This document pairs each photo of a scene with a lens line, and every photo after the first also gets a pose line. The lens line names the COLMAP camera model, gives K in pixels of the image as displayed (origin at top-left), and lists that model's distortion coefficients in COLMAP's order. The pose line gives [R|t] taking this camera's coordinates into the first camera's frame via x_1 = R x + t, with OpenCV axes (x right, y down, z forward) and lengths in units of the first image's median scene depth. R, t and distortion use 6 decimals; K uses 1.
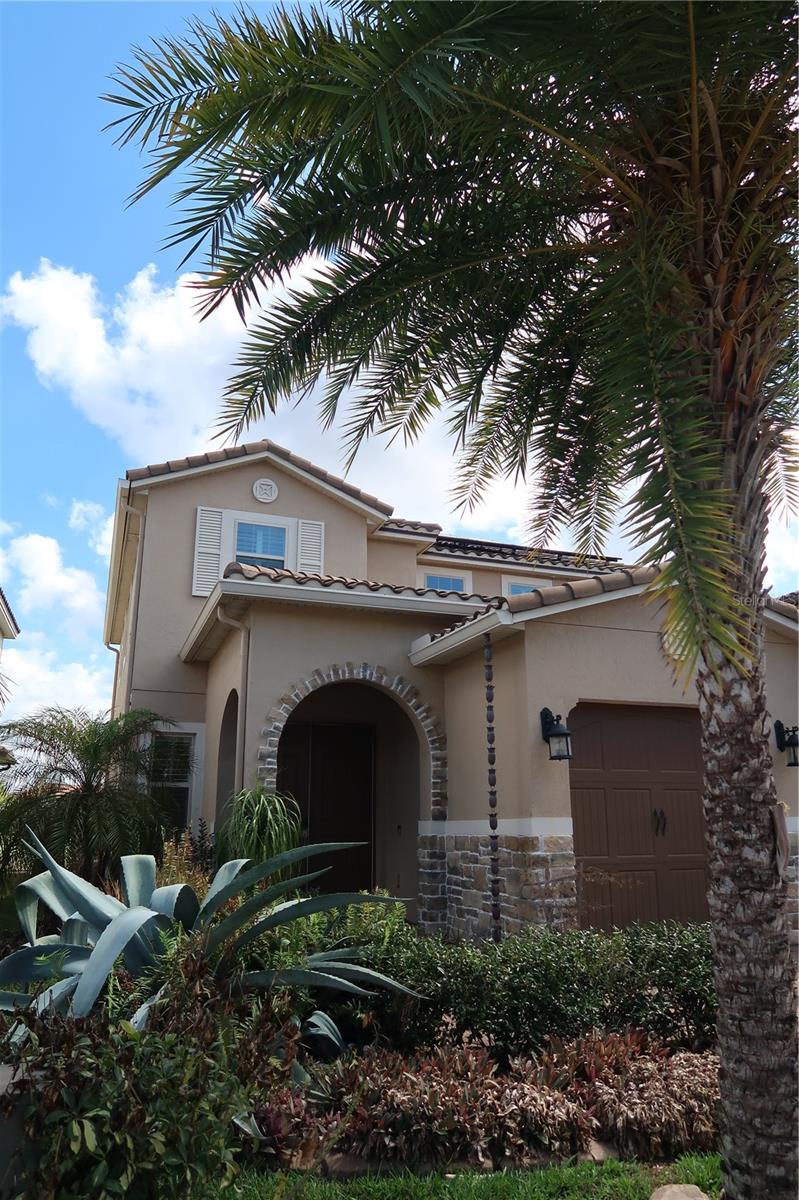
lens RADIAL K [[825.5, 0, 400.1], [0, 825.5, 603.9], [0, 0, 1]] dist [-0.031189, 0.002540]
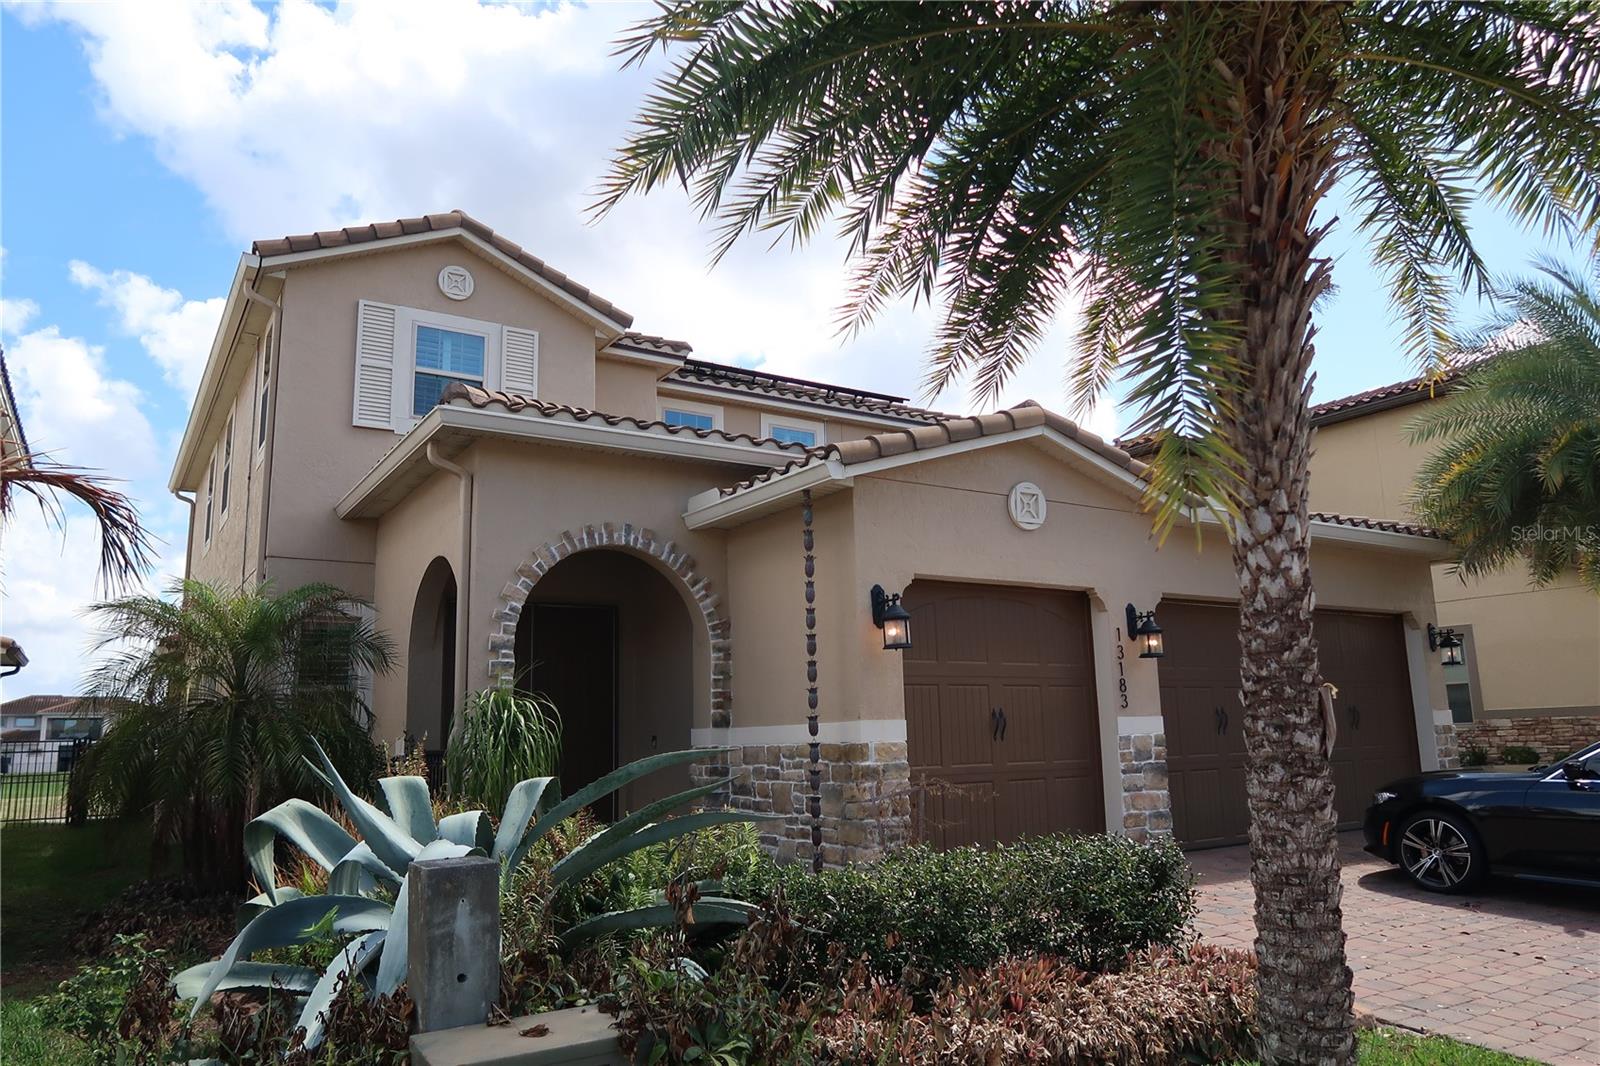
lens RADIAL K [[1100.7, 0, 800.0], [0, 1100.7, 533.0], [0, 0, 1]] dist [-0.031189, 0.002540]
pose [[0.975988, 0.018222, 0.217062, -0.132665], [-0.034649, 0.996794, 0.072114, 0.001486], [-0.215052, -0.077904, 0.973490, -0.020472]]
